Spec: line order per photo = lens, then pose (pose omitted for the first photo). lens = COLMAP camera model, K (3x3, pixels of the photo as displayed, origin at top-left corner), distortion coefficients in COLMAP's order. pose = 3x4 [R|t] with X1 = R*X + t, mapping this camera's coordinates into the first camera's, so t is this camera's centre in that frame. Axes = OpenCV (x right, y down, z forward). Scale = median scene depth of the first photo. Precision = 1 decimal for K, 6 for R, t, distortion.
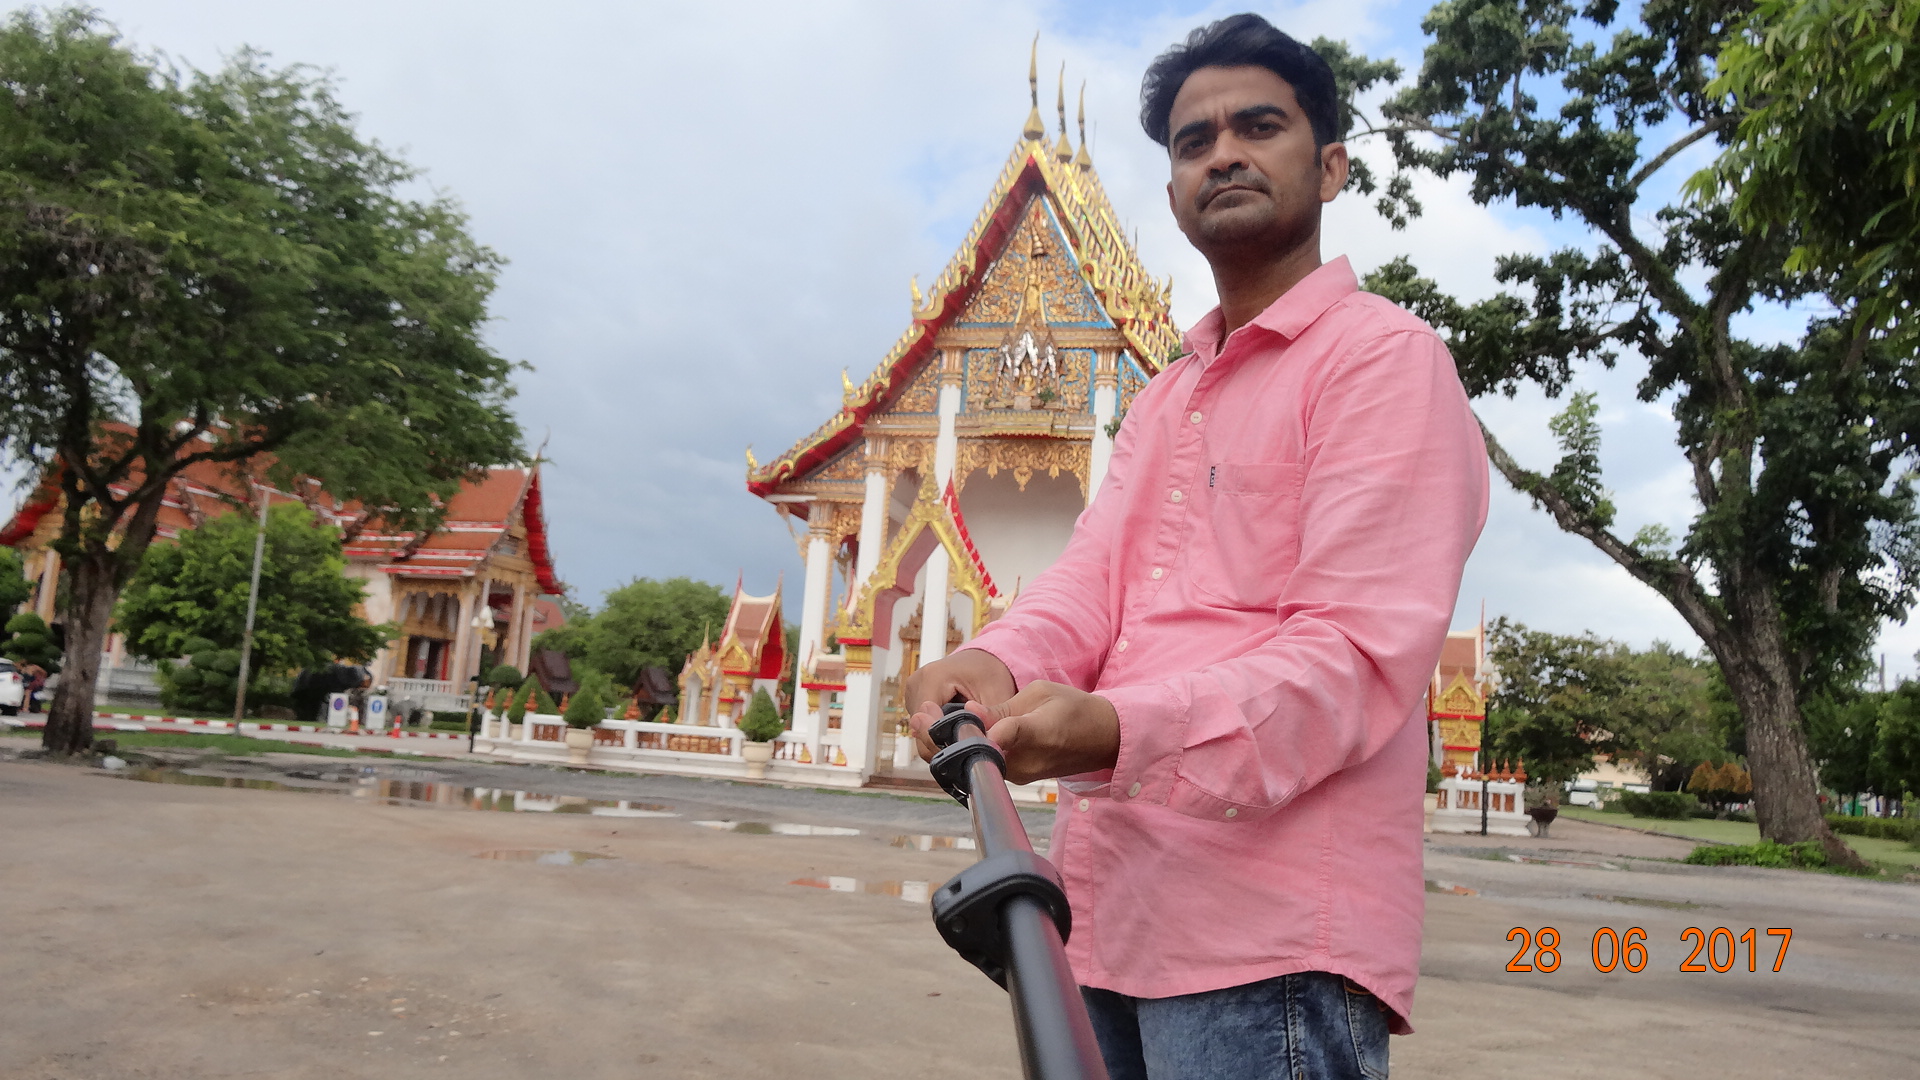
lens RADIAL K [[1443.9, 0, 959.7], [0, 1443.9, 558.6], [0, 0, 1]] dist [-0.030003, 0.018166]
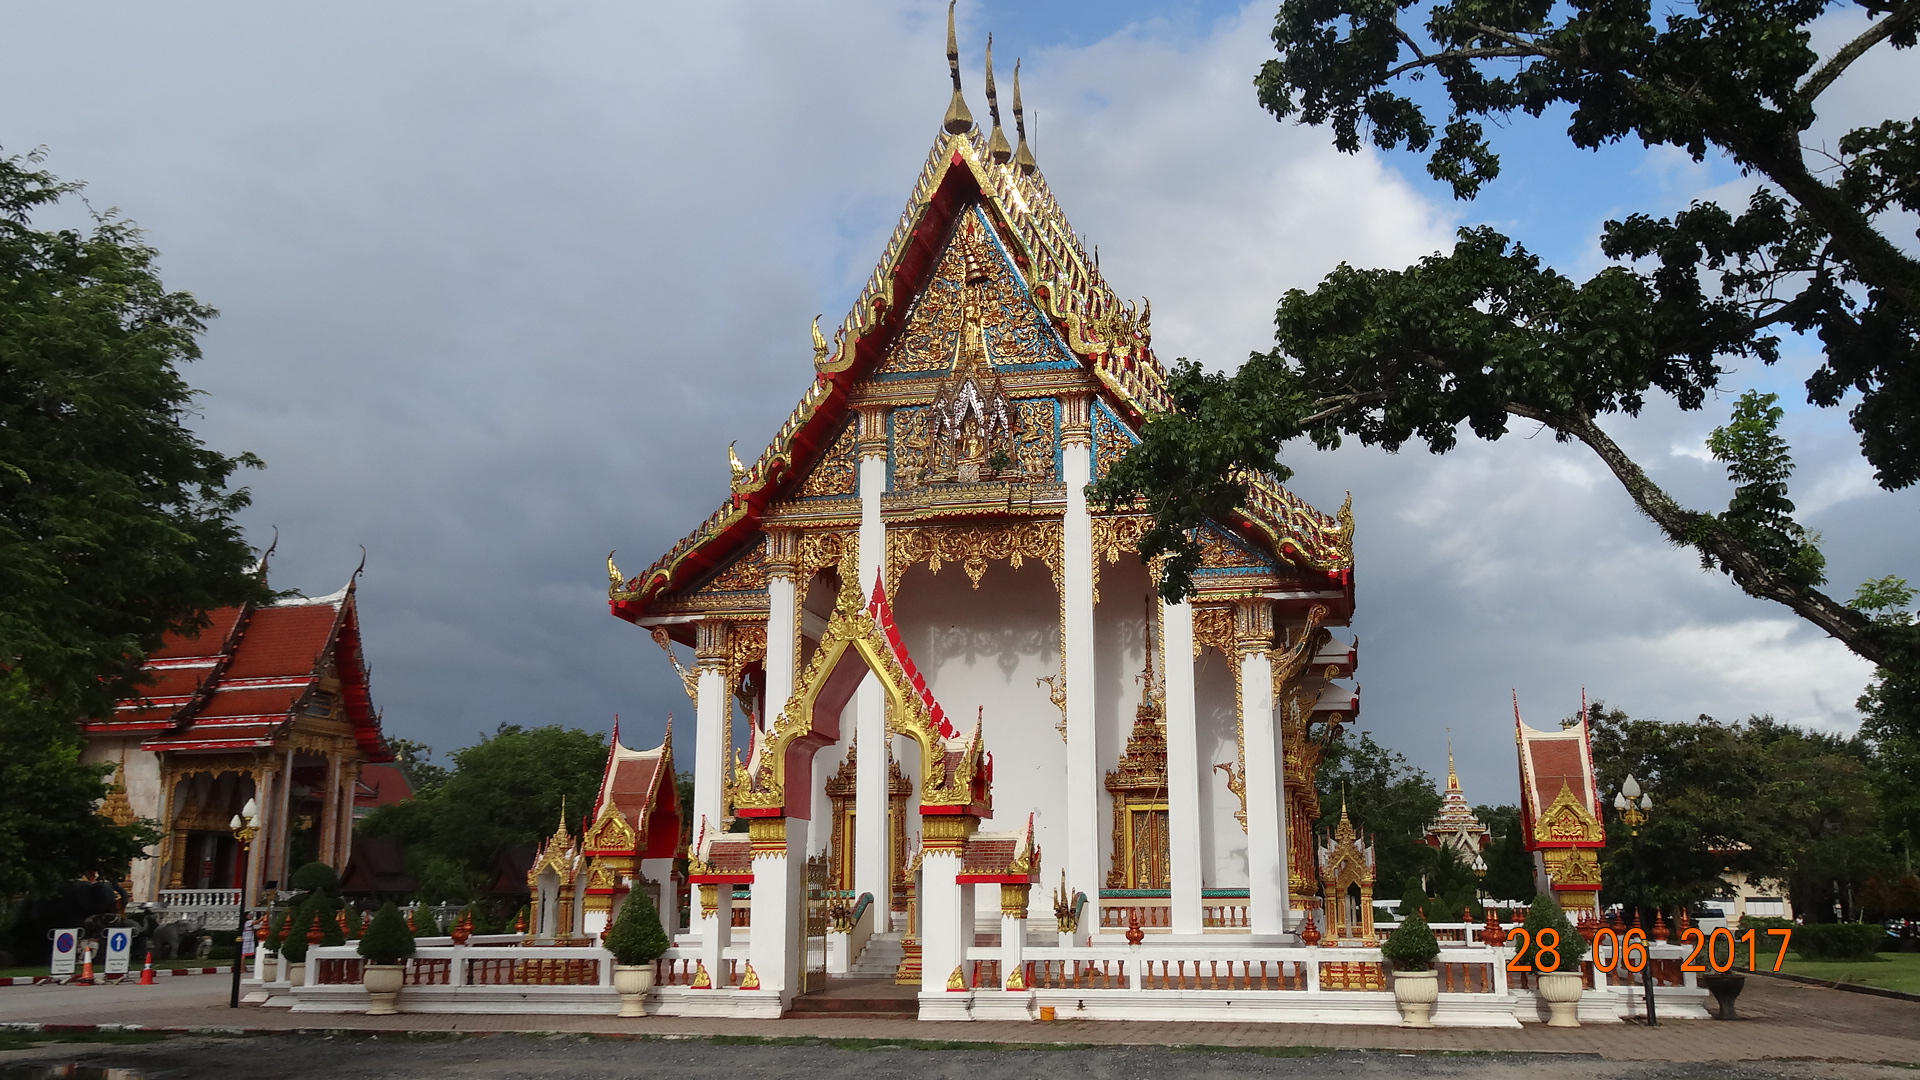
lens RADIAL K [[1740.5, 0, 969.0], [0, 1740.5, 539.3], [0, 0, 1]] dist [0.016907, 0.029909]
pose [[0.996869, -0.067526, 0.041150, 0.003835], [0.070443, 0.994757, -0.074133, -0.005438], [-0.035929, 0.076800, 0.996399, 0.089835]]
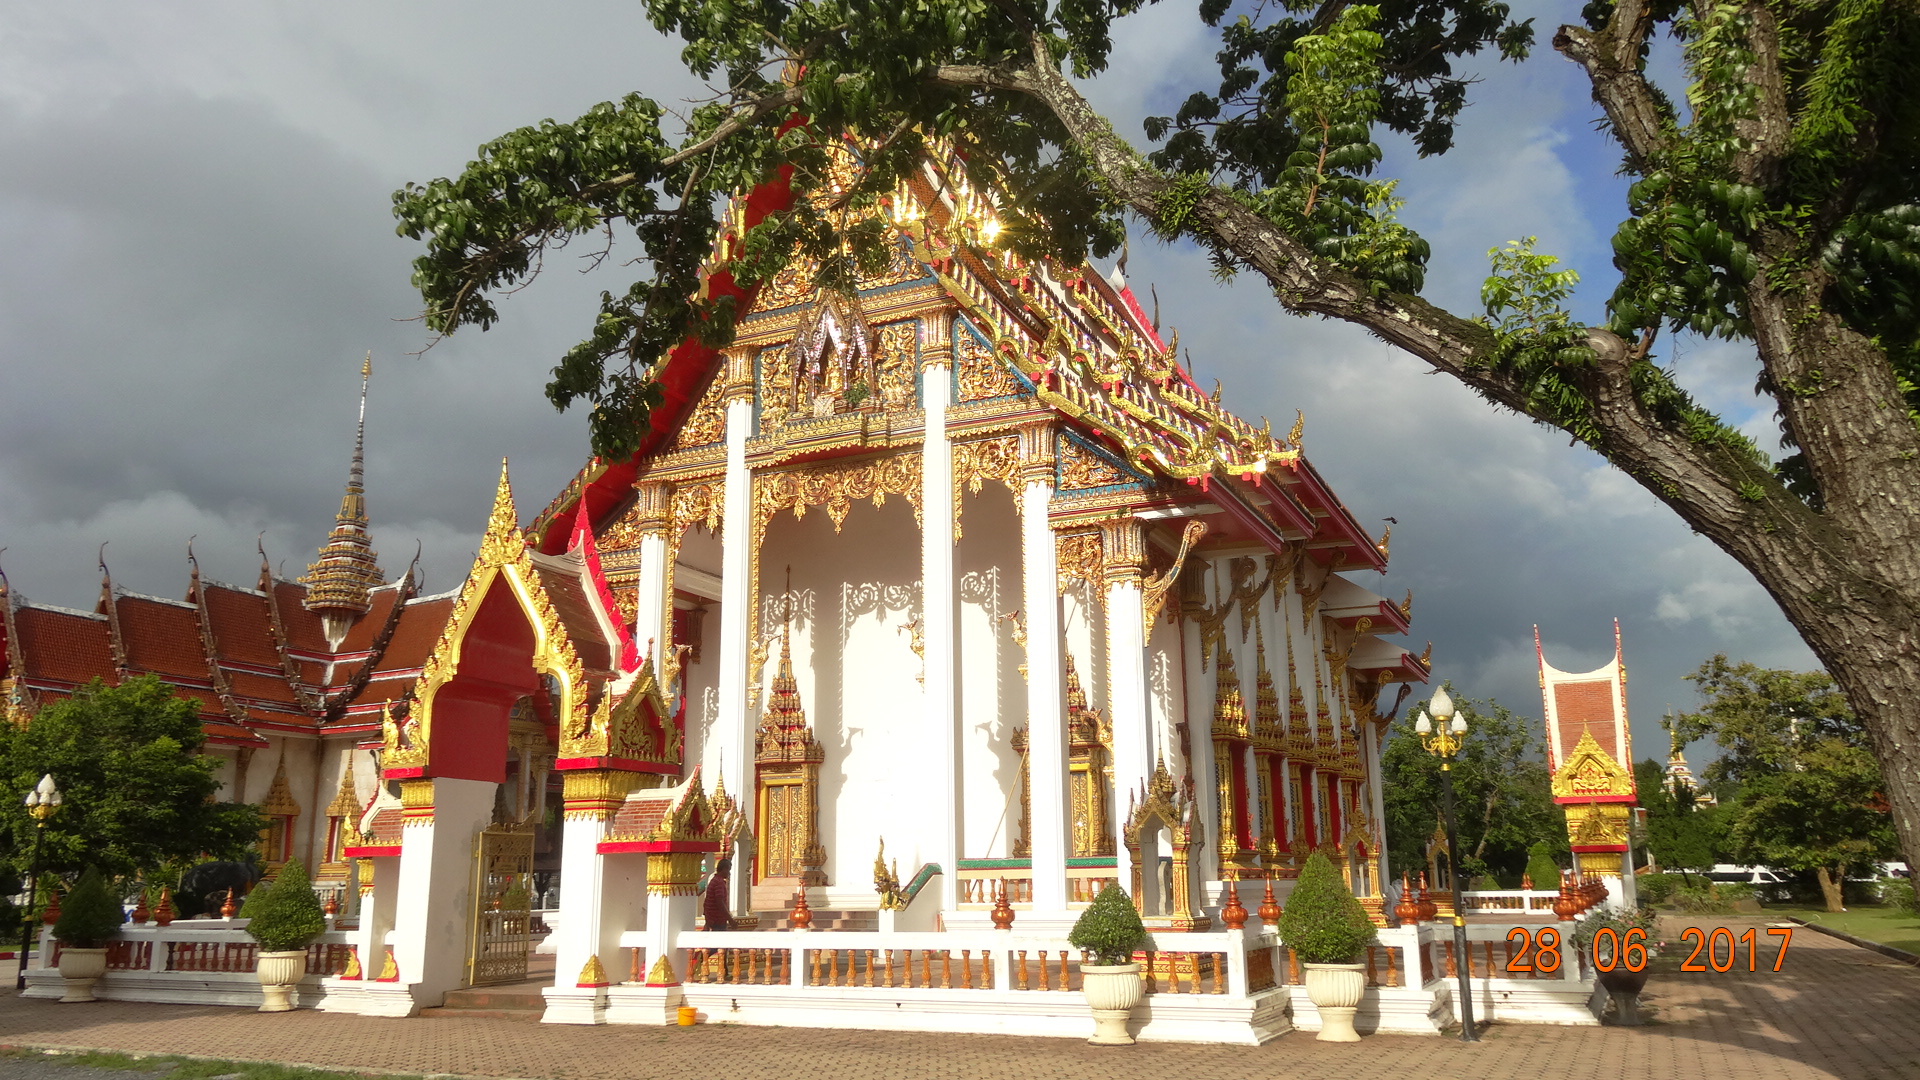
lens RADIAL K [[1443.9, 0, 965.3], [0, 1443.9, 535.6], [0, 0, 1]] dist [-0.030003, 0.018166]
pose [[0.978552, -0.126007, -0.162970, 0.215219], [0.107234, 0.987051, -0.119293, 0.043622], [0.175891, 0.099259, 0.979393, 0.334161]]
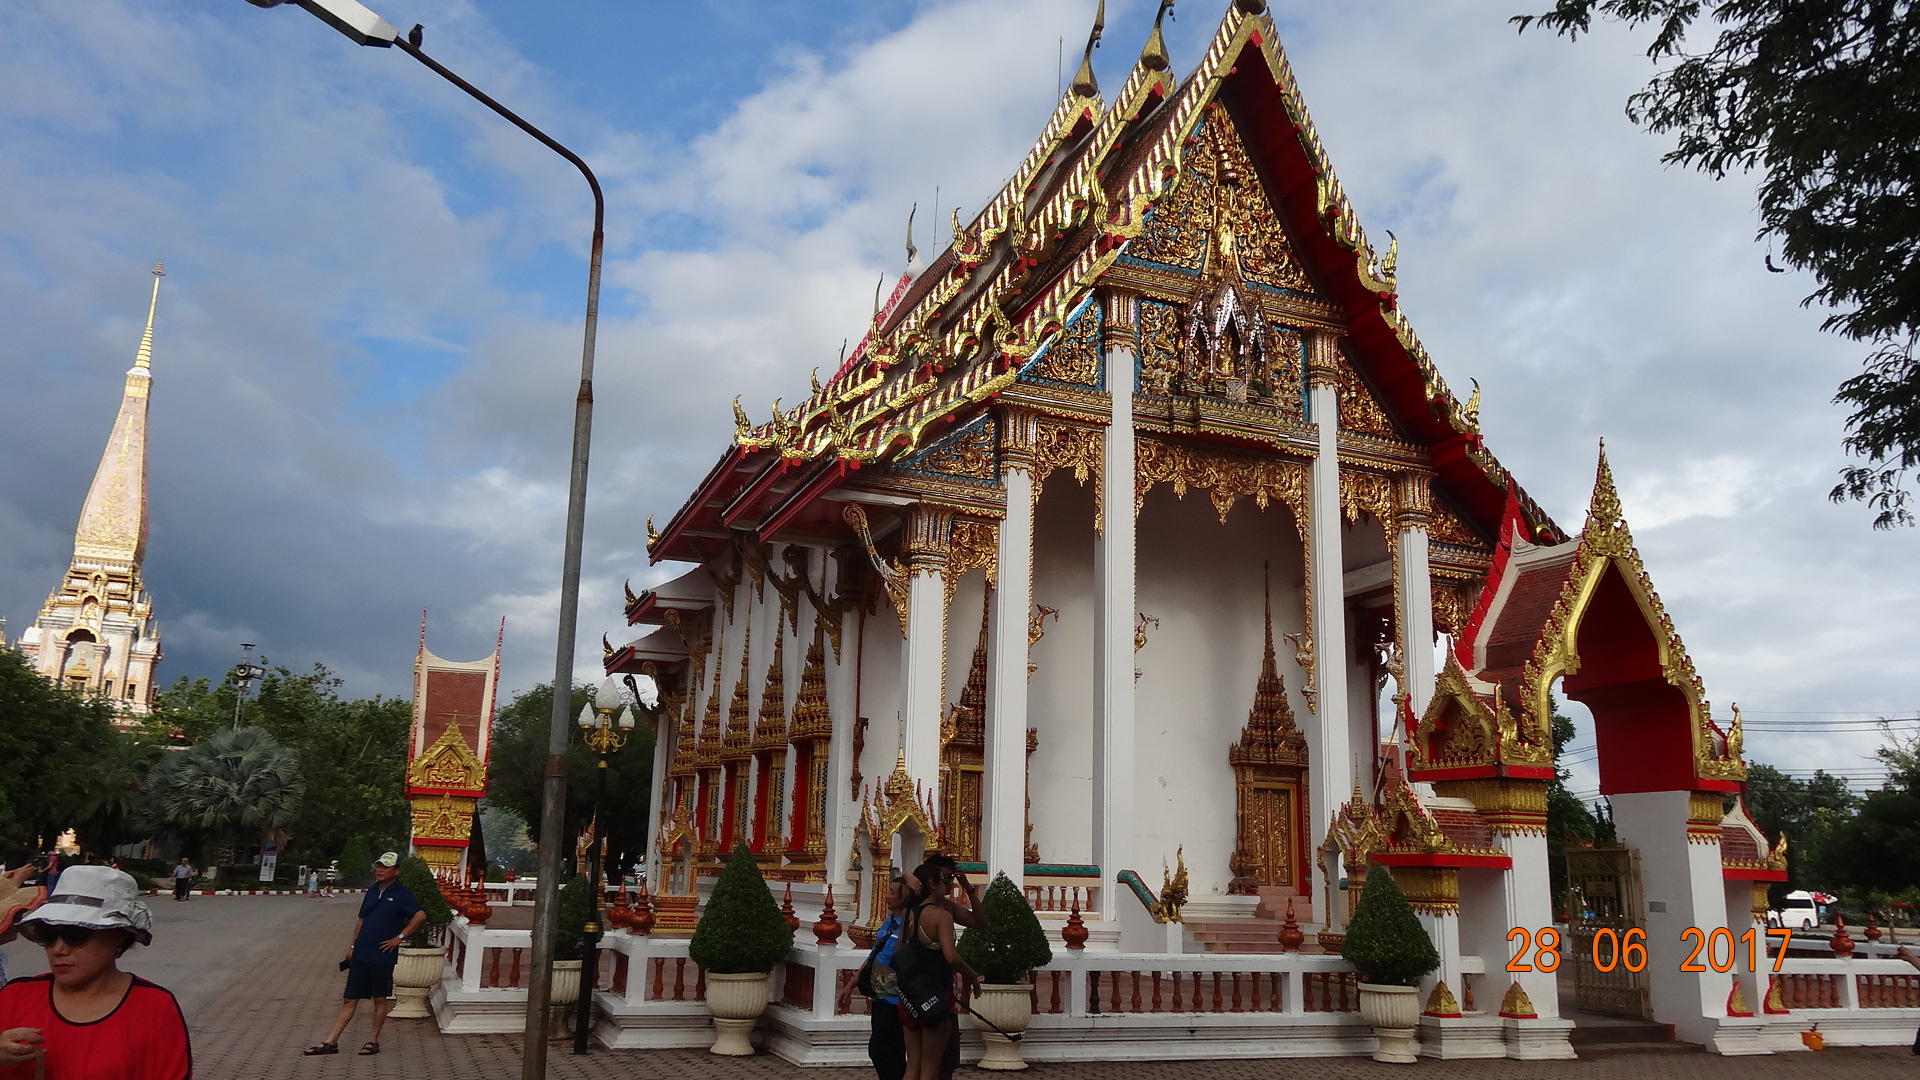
lens RADIAL K [[1443.9, 0, 953.6], [0, 1443.9, 528.8], [0, 0, 1]] dist [-0.030003, 0.018166]
pose [[0.814487, 0.095180, 0.572322, -0.430778], [-0.052040, 0.994461, -0.091324, 0.021425], [-0.577844, 0.044598, 0.814928, 0.537878]]
